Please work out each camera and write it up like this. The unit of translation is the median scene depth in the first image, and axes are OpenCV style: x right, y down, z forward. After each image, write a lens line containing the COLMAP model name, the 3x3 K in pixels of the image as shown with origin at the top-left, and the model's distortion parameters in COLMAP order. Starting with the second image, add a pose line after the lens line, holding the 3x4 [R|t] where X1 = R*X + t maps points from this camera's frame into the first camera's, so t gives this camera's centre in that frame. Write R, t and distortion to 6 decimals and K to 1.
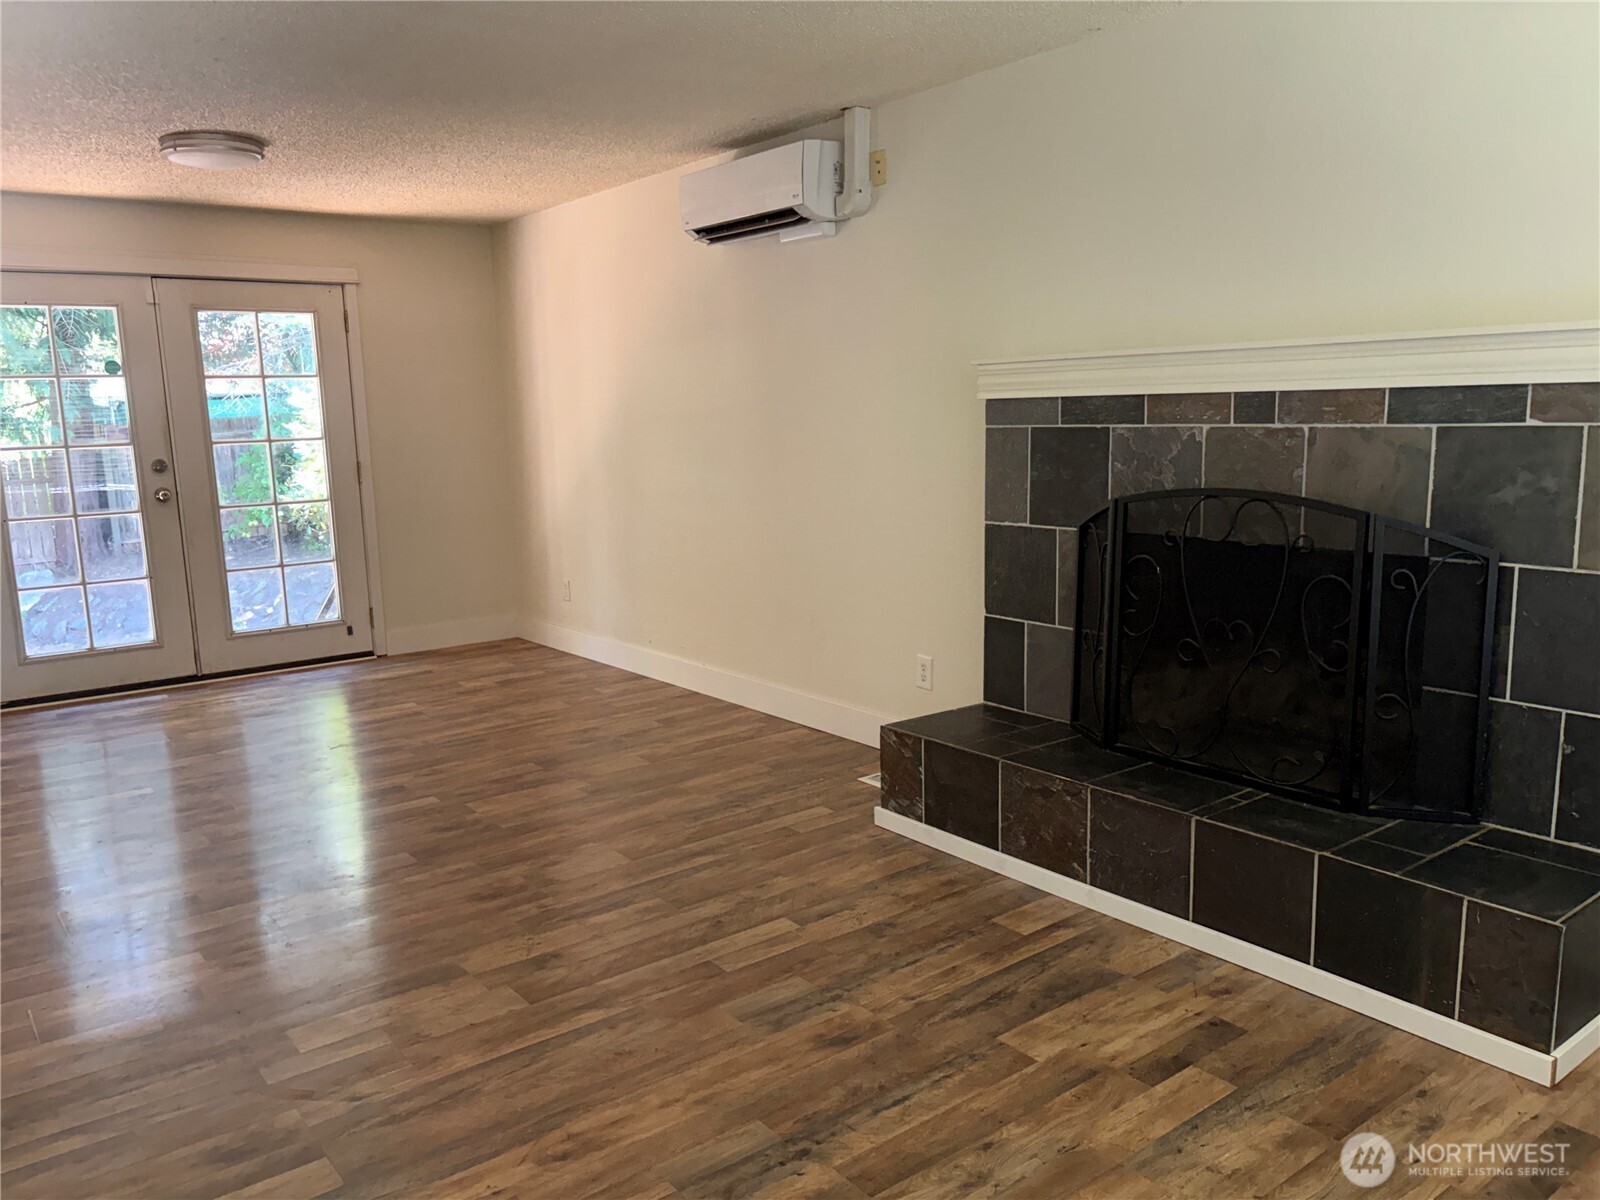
lens RADIAL K [[1214.6, 0, 796.1], [0, 1214.6, 603.7], [0, 0, 1]] dist [0.037388, -0.046497]
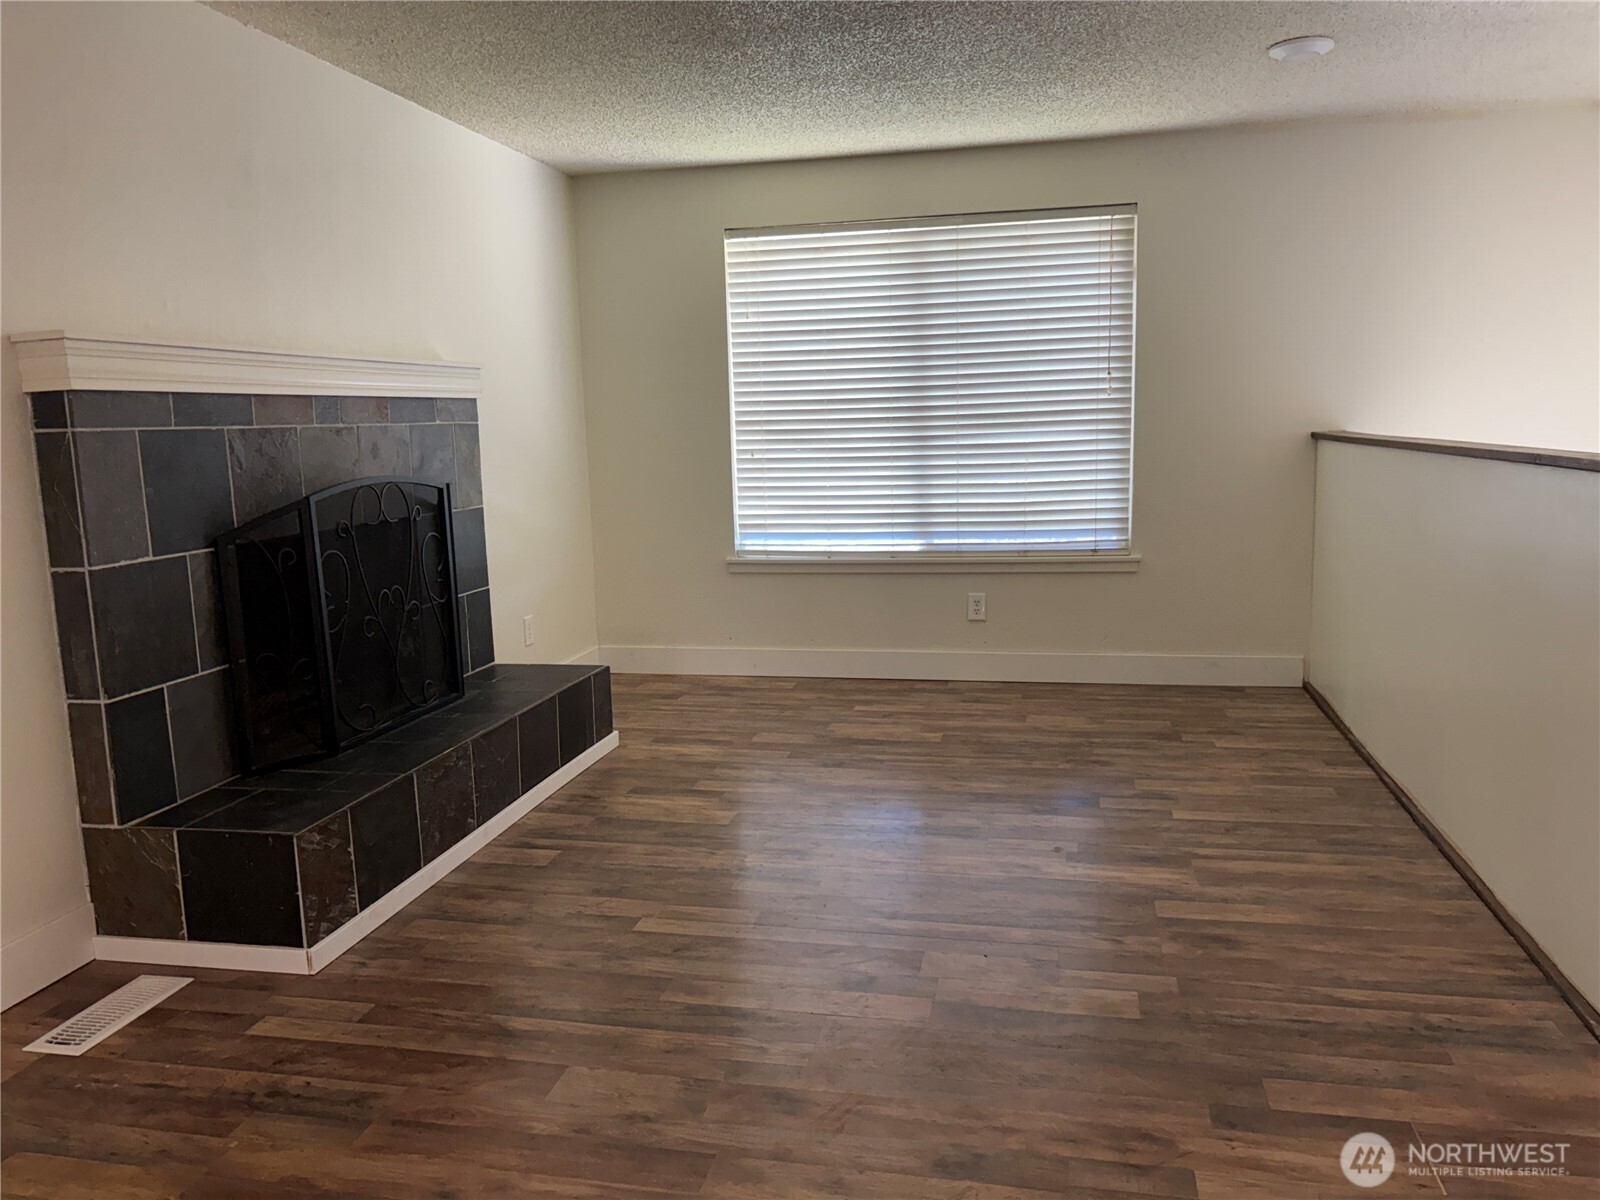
lens RADIAL K [[1214.6, 0, 792.2], [0, 1214.6, 609.7], [0, 0, 1]] dist [0.037388, -0.046497]
pose [[-0.643909, -0.078173, 0.761098, -0.759778], [0.165731, 0.956897, 0.238497, -0.175005], [-0.746936, 0.279708, -0.603199, 1.364996]]
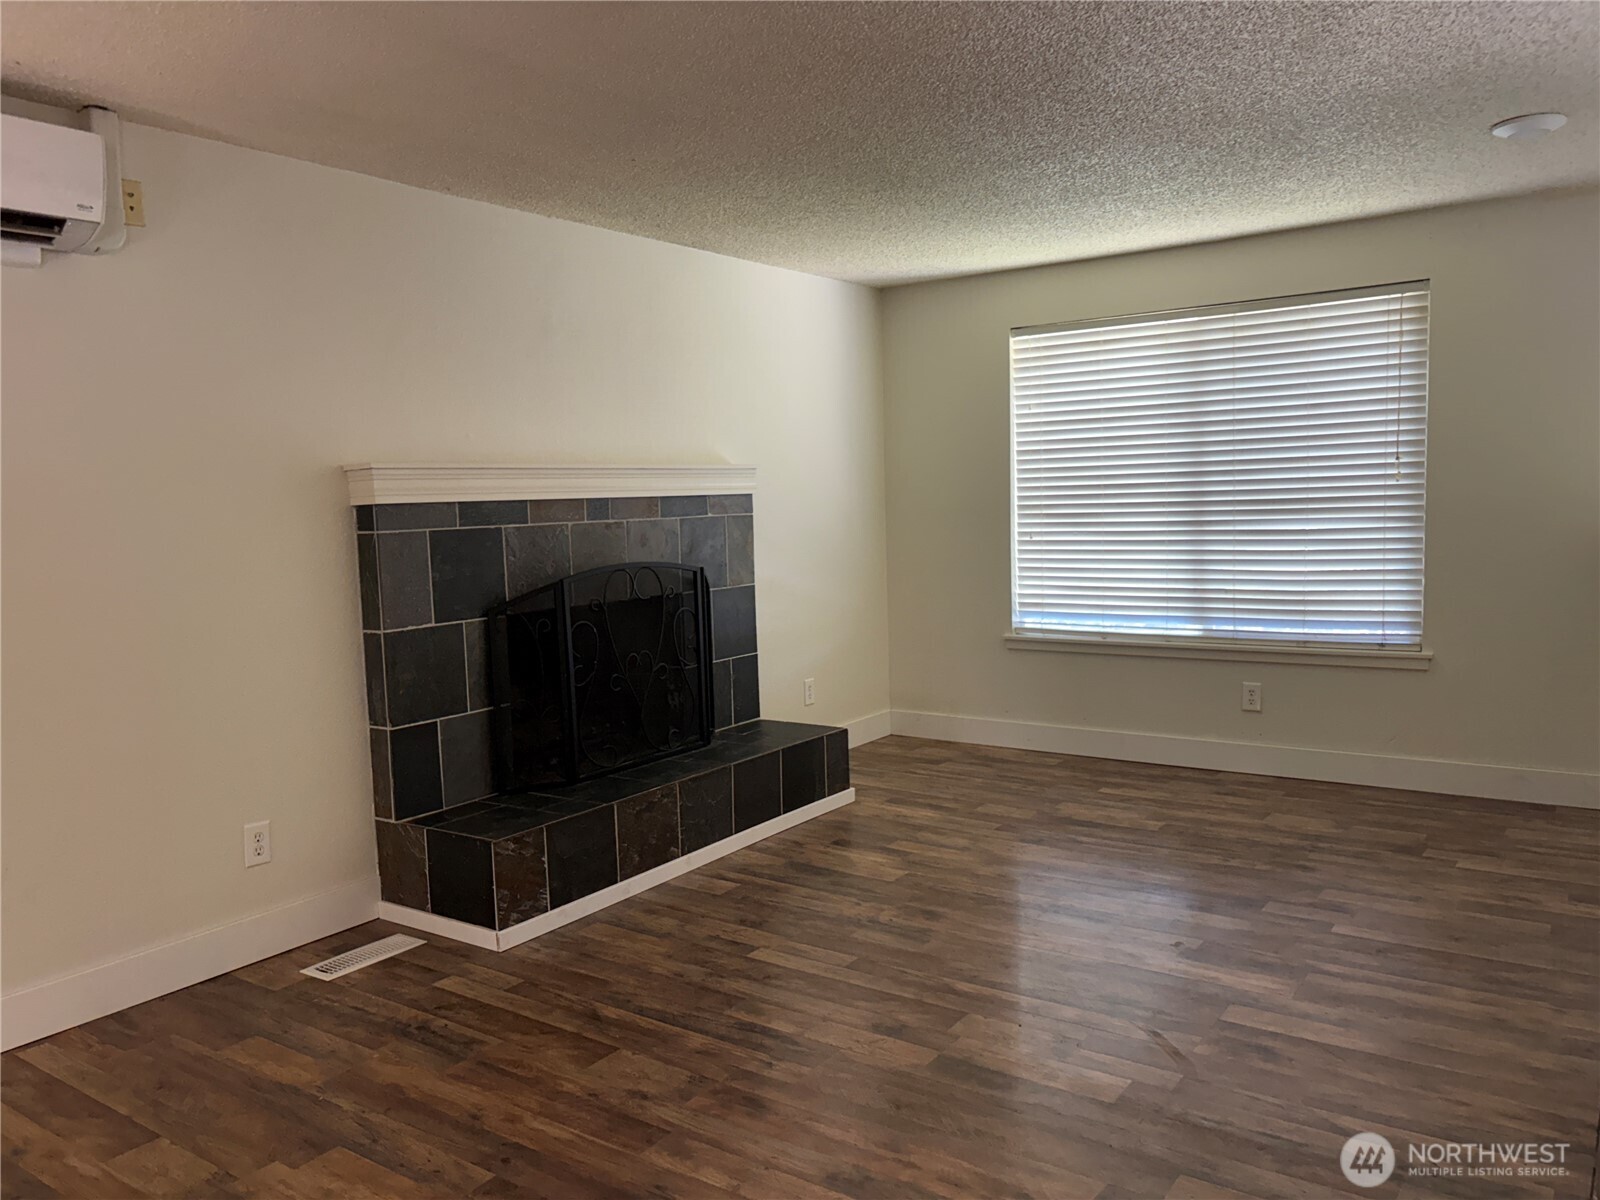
lens RADIAL K [[1214.6, 0, 781.8], [0, 1214.6, 604.2], [0, 0, 1]] dist [0.037388, -0.046497]
pose [[-0.288682, -0.054317, 0.955883, -1.024172], [0.194405, 0.974266, 0.114074, -0.165817], [-0.937480, 0.218760, -0.270694, 1.164572]]
